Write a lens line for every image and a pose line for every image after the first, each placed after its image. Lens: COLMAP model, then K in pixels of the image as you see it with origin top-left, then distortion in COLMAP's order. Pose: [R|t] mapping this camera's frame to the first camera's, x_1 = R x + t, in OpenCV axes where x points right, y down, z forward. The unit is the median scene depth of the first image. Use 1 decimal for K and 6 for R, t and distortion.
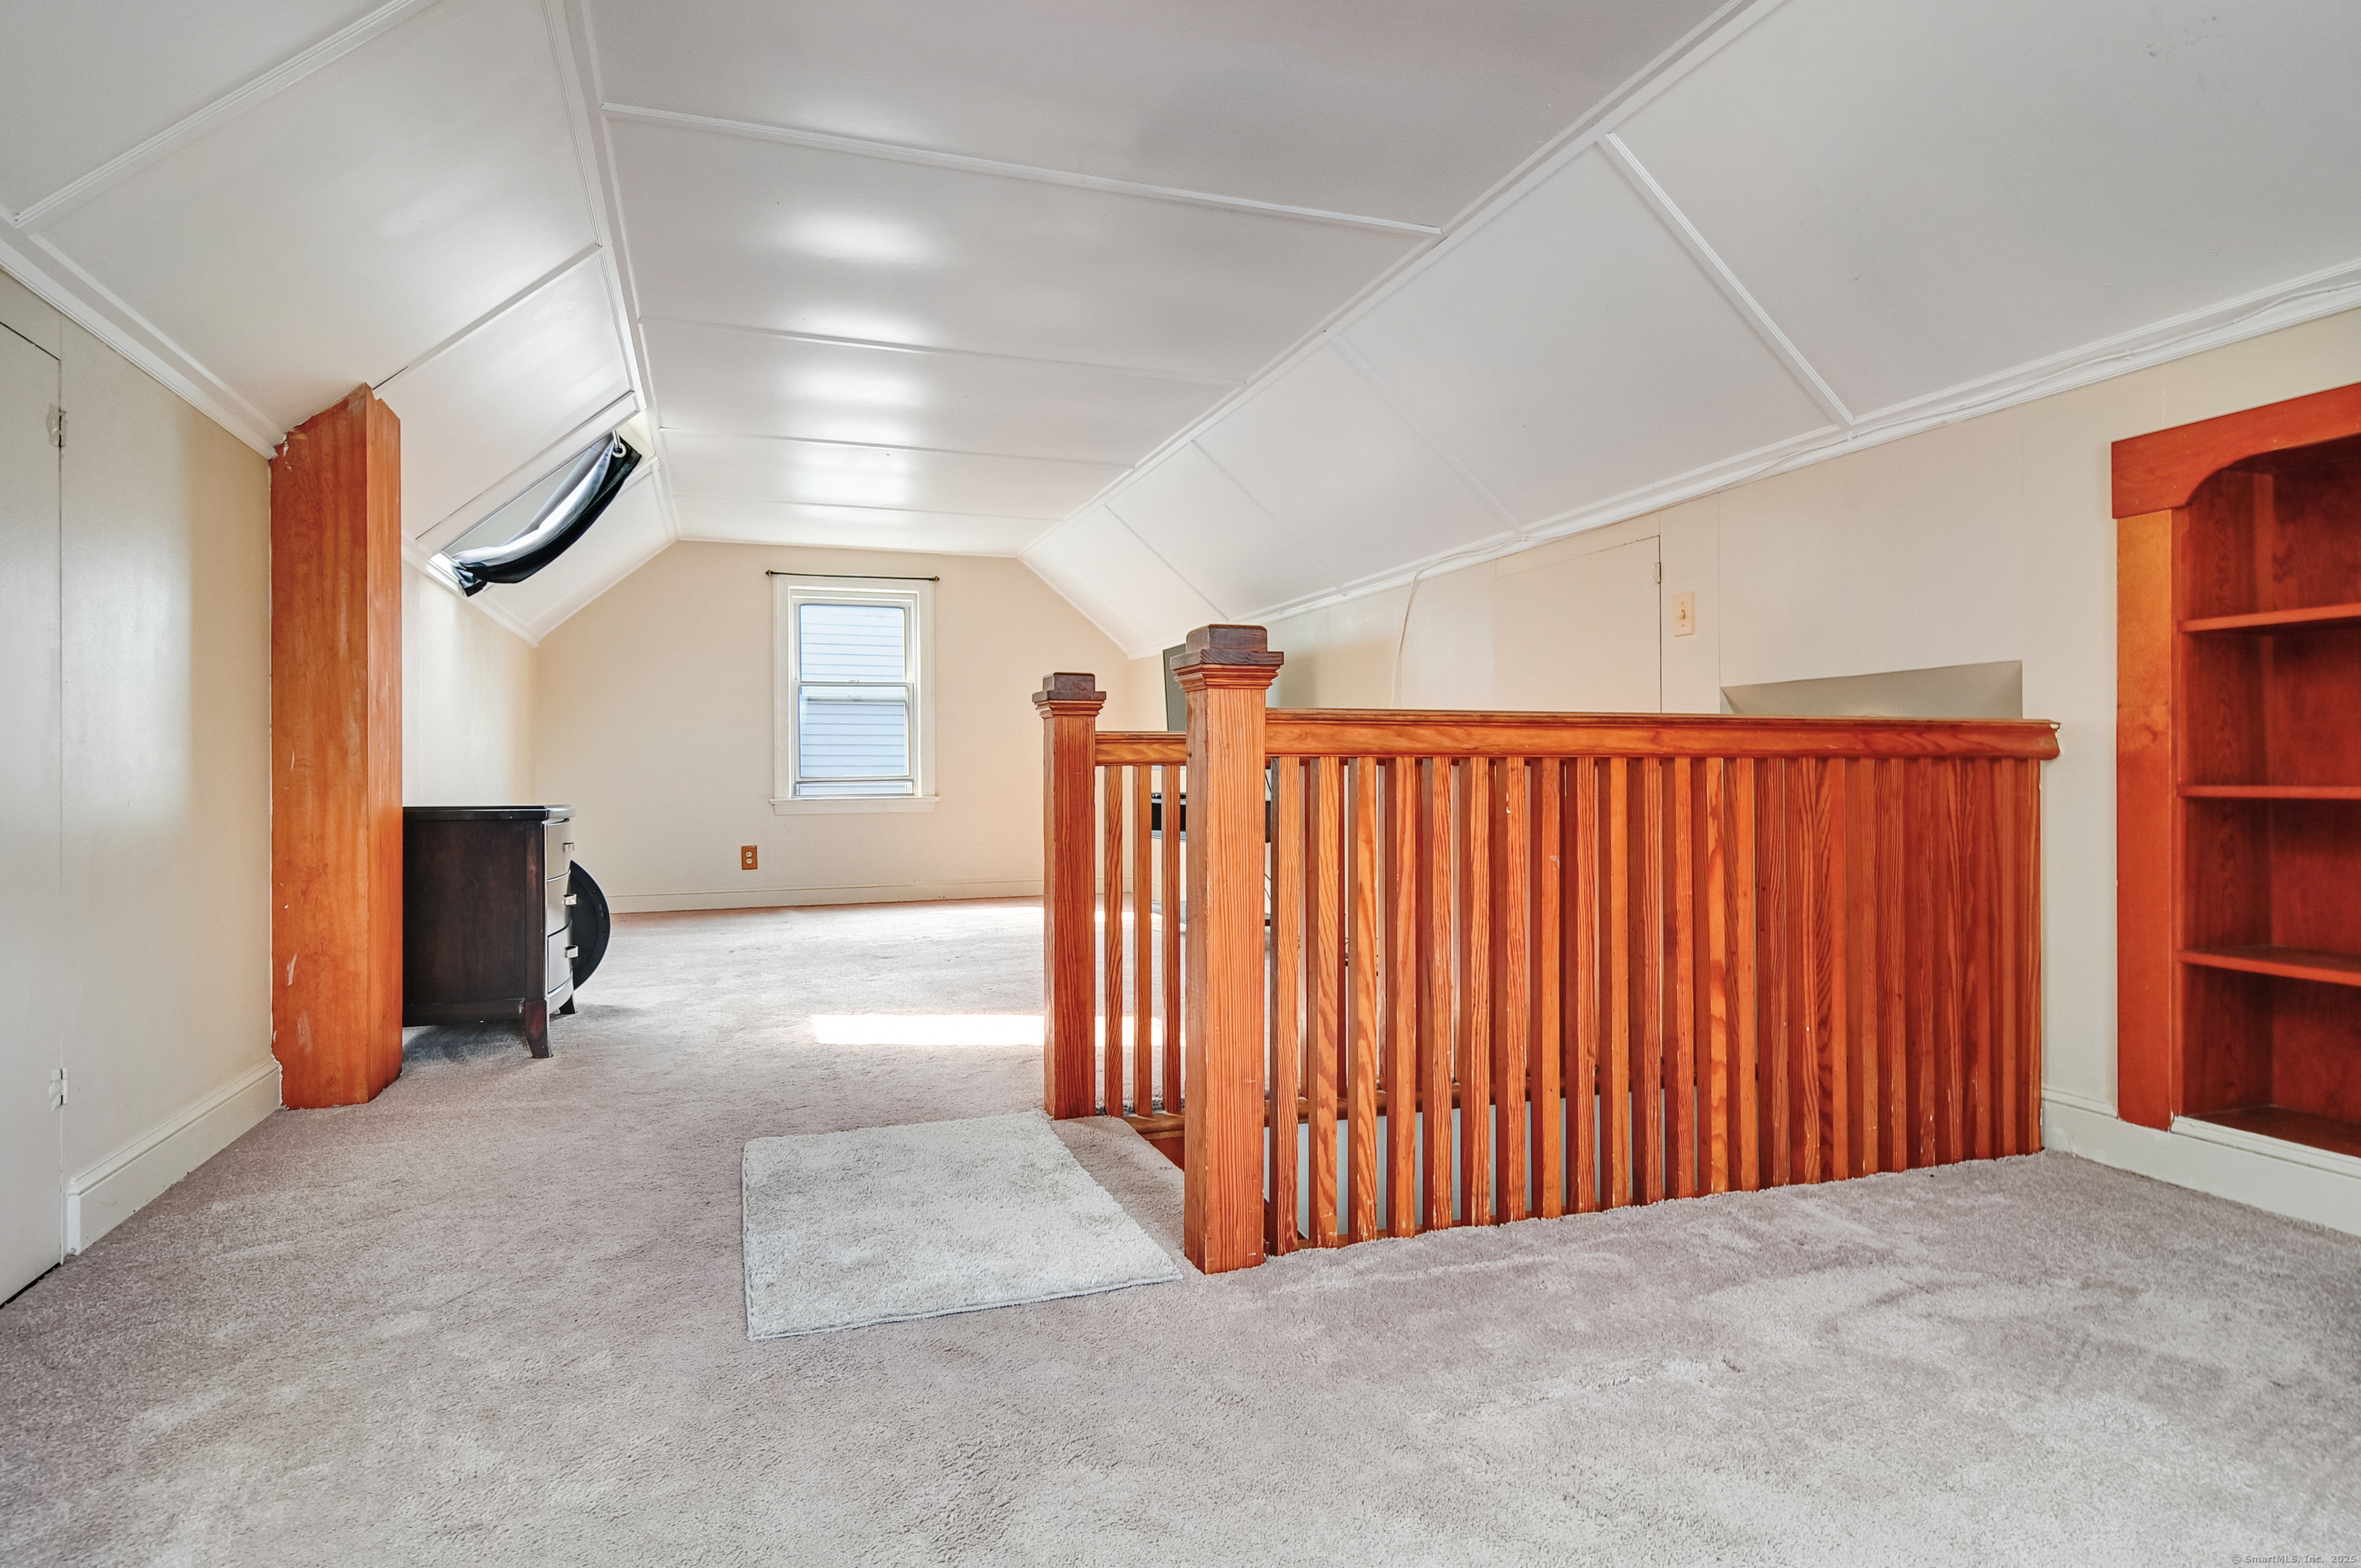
lens RADIAL K [[1272.3, 0, 1180.5], [0, 1272.3, 784.0], [0, 0, 1]] dist [-0.000957, -0.002512]
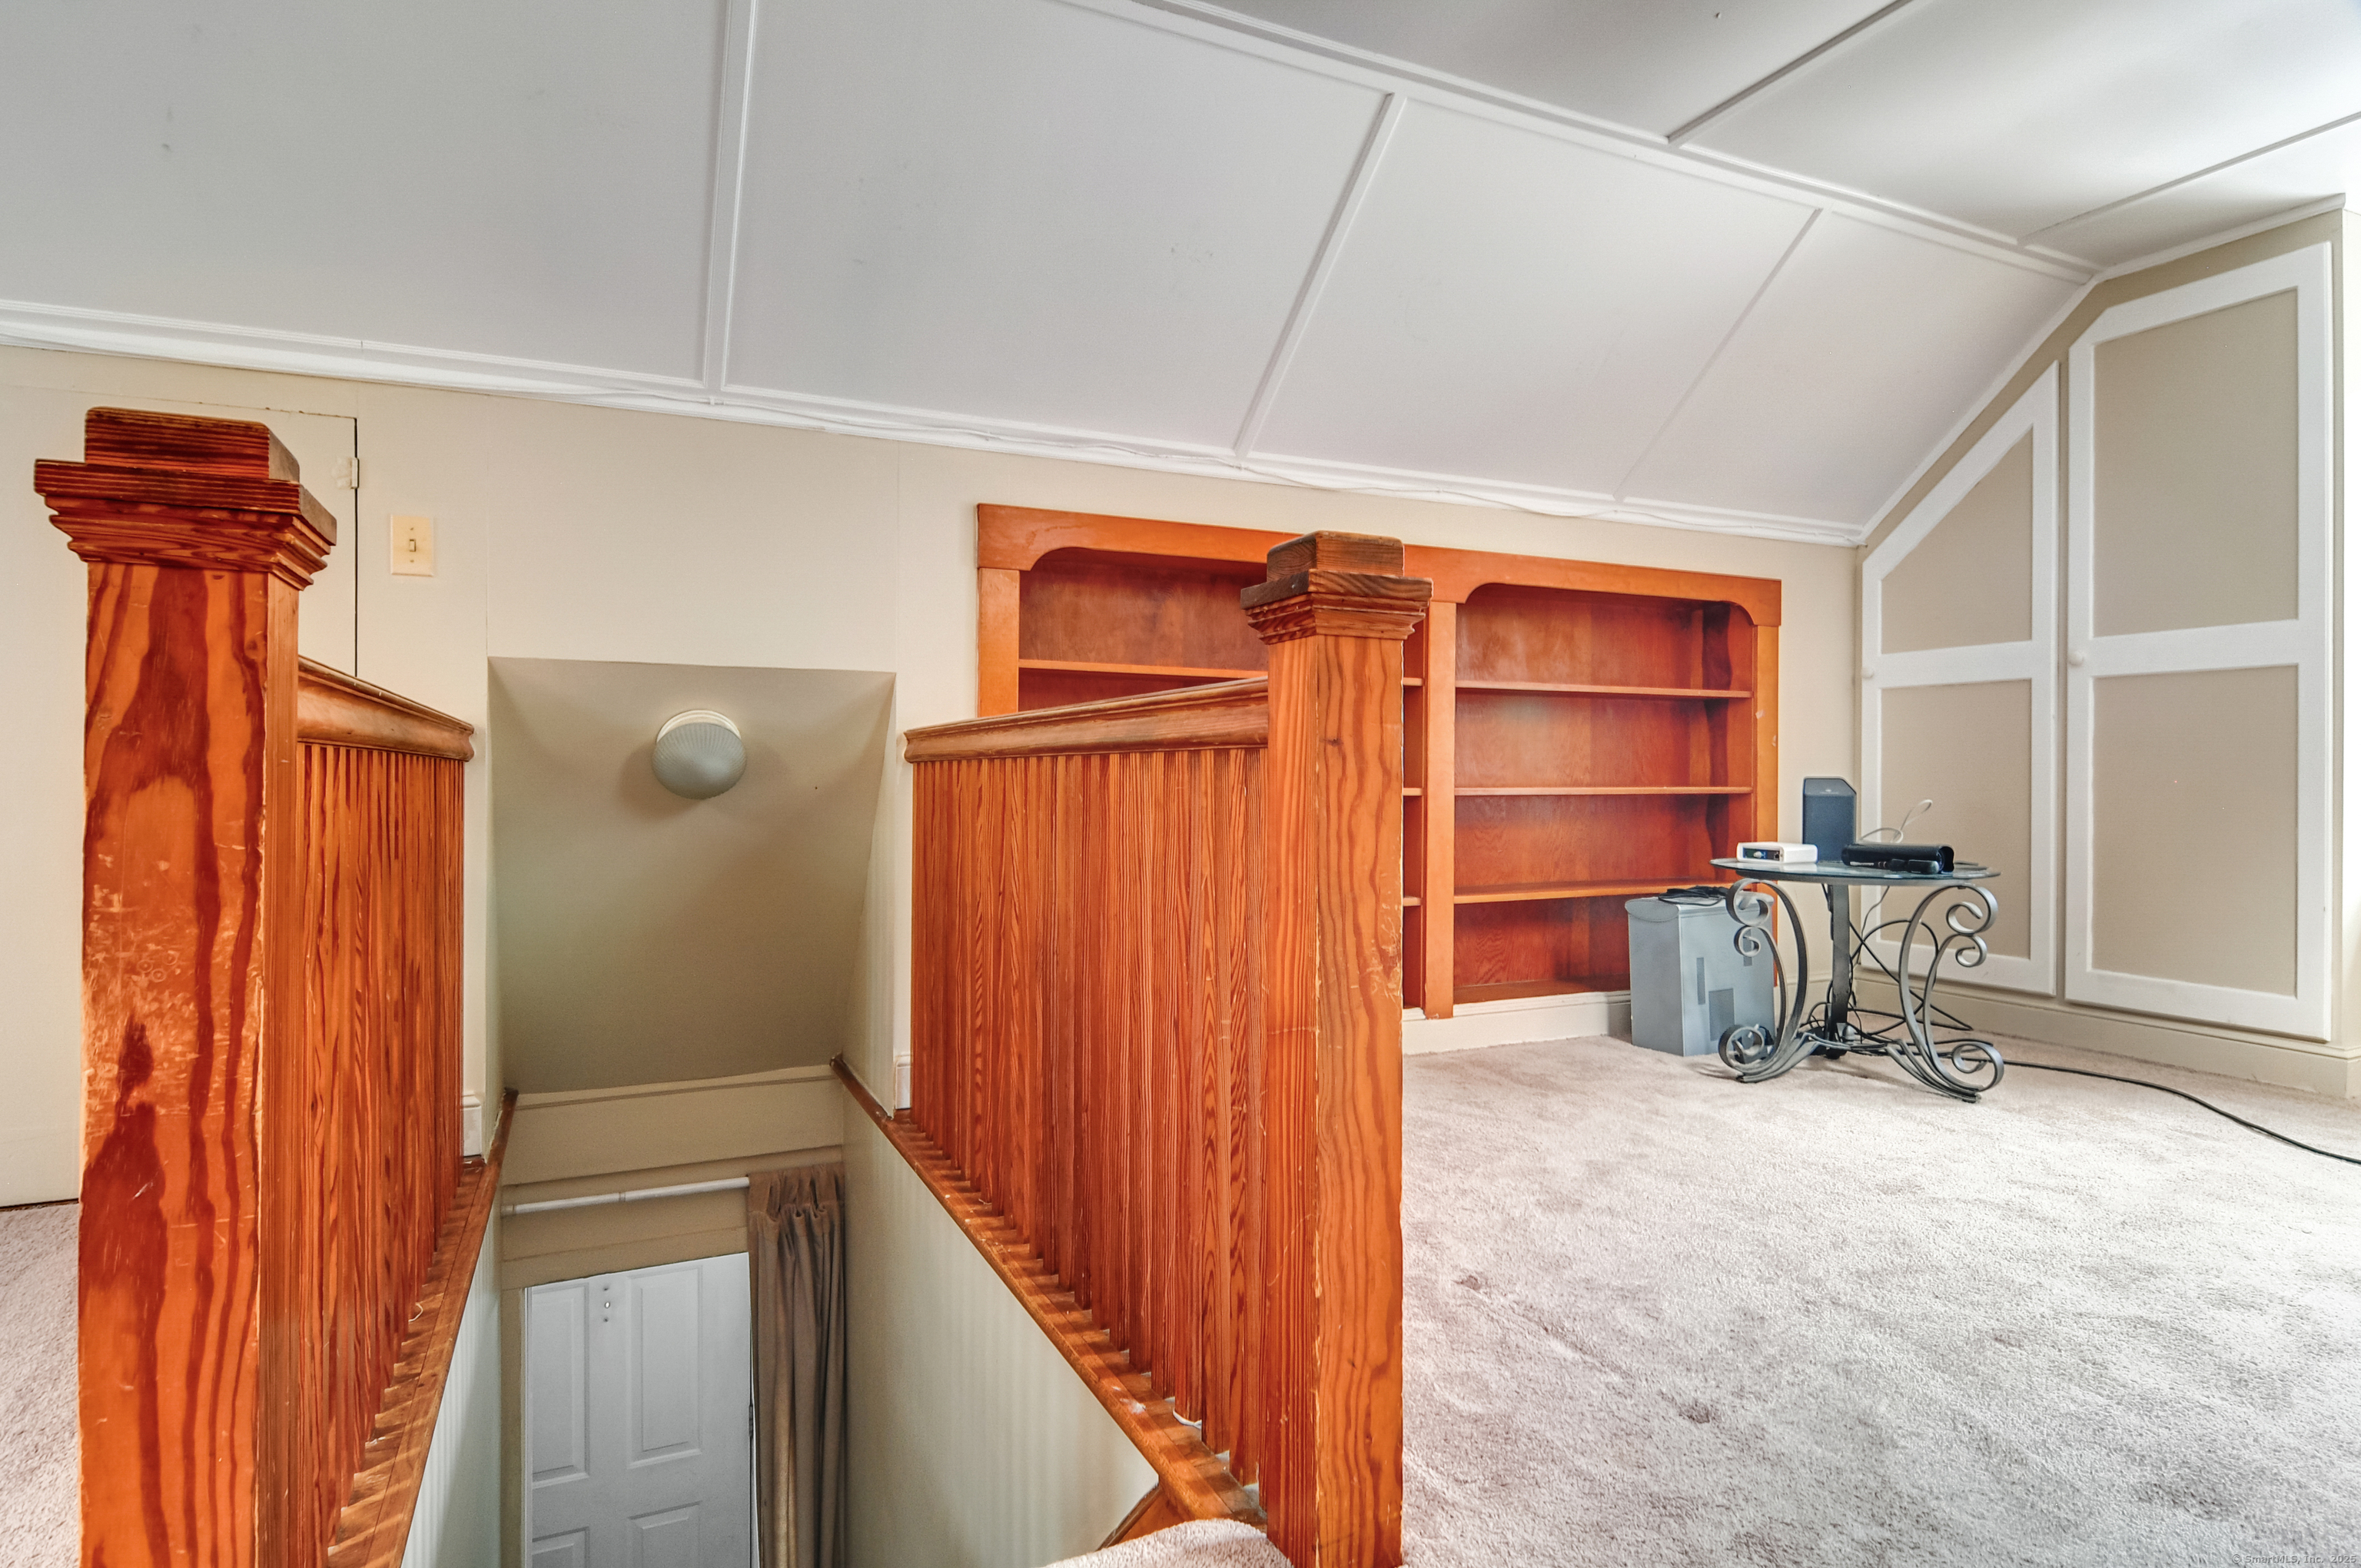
lens RADIAL K [[1272.3, 0, 1180.5], [0, 1272.3, 784.0], [0, 0, 1]] dist [-0.000957, -0.002512]
pose [[-0.094705, 0.001013, 0.995505, -0.486353], [0.002103, 0.999997, -0.000818, -0.000255], [-0.995503, 0.002016, -0.094707, 0.910902]]
